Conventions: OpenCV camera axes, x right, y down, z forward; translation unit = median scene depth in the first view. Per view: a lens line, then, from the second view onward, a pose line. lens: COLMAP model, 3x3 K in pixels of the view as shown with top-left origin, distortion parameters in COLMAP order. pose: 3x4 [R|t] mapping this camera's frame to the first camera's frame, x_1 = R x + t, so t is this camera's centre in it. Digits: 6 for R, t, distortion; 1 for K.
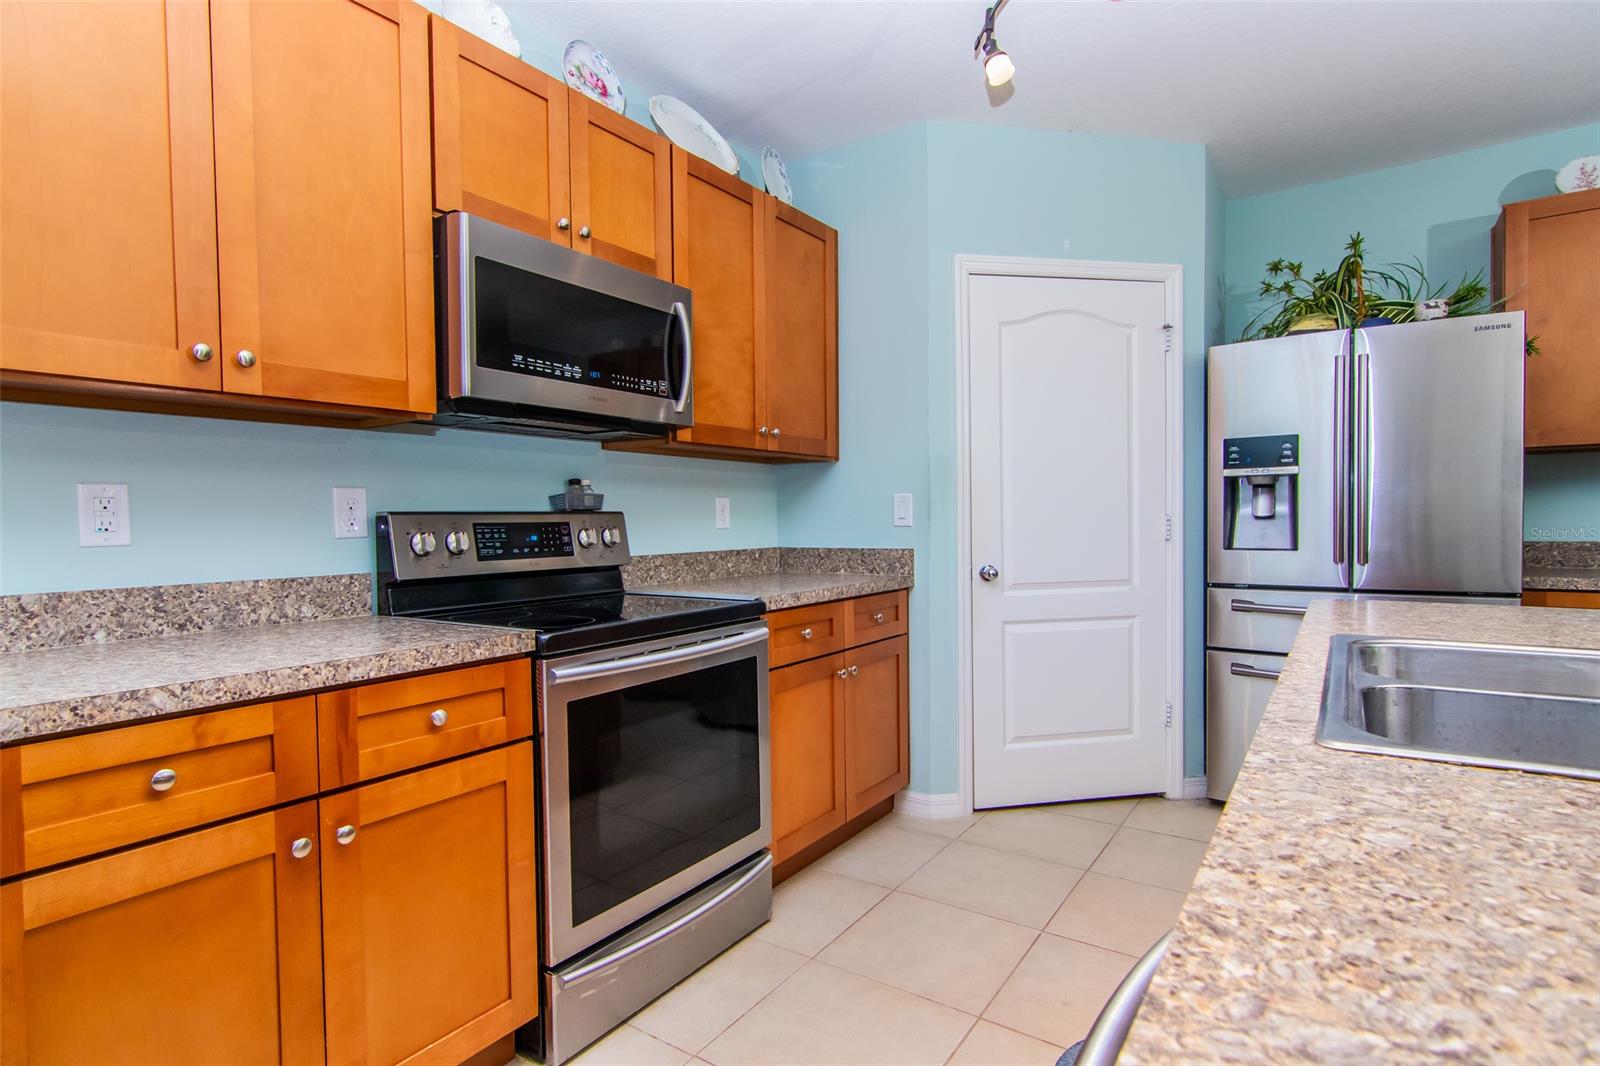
lens RADIAL K [[804.1, 0, 801.1], [0, 804.1, 542.3], [0, 0, 1]] dist [-0.007458, 0.004040]
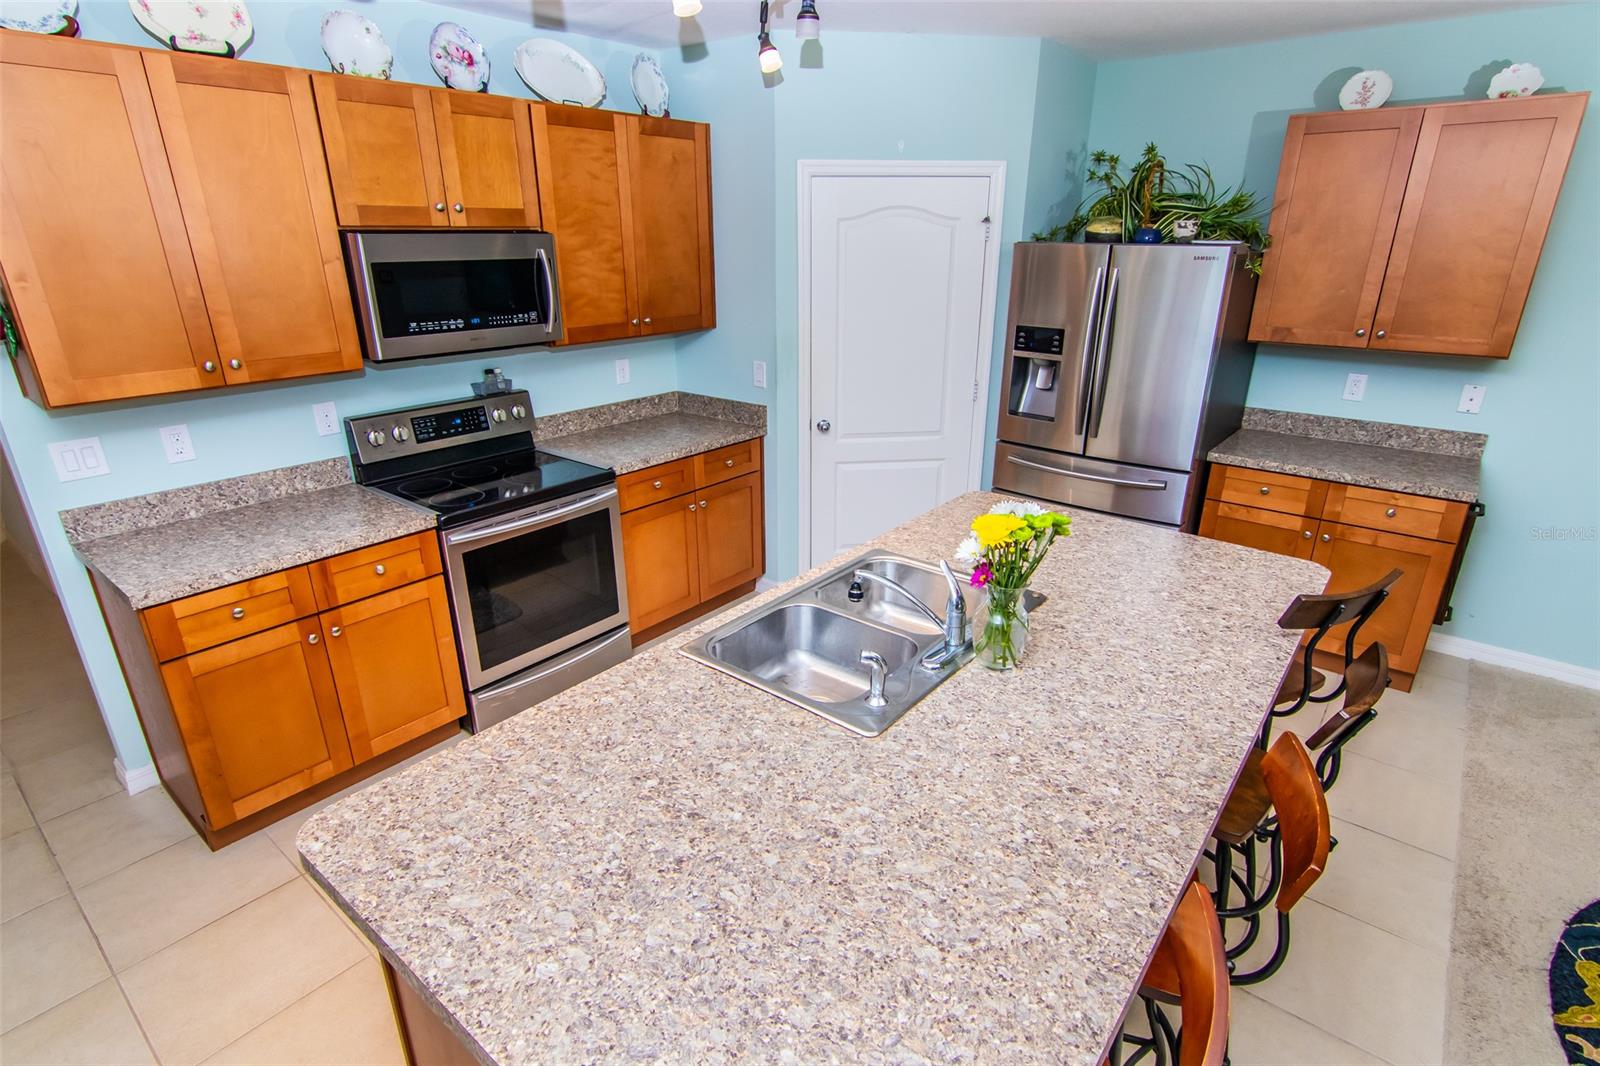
lens RADIAL K [[804.1, 0, 801.1], [0, 804.1, 542.3], [0, 0, 1]] dist [-0.007458, 0.004040]
pose [[0.996718, 0.041292, -0.069627, 0.410258], [-0.015605, 0.941997, 0.335259, -0.305896], [0.079432, -0.333072, 0.939550, -0.400784]]
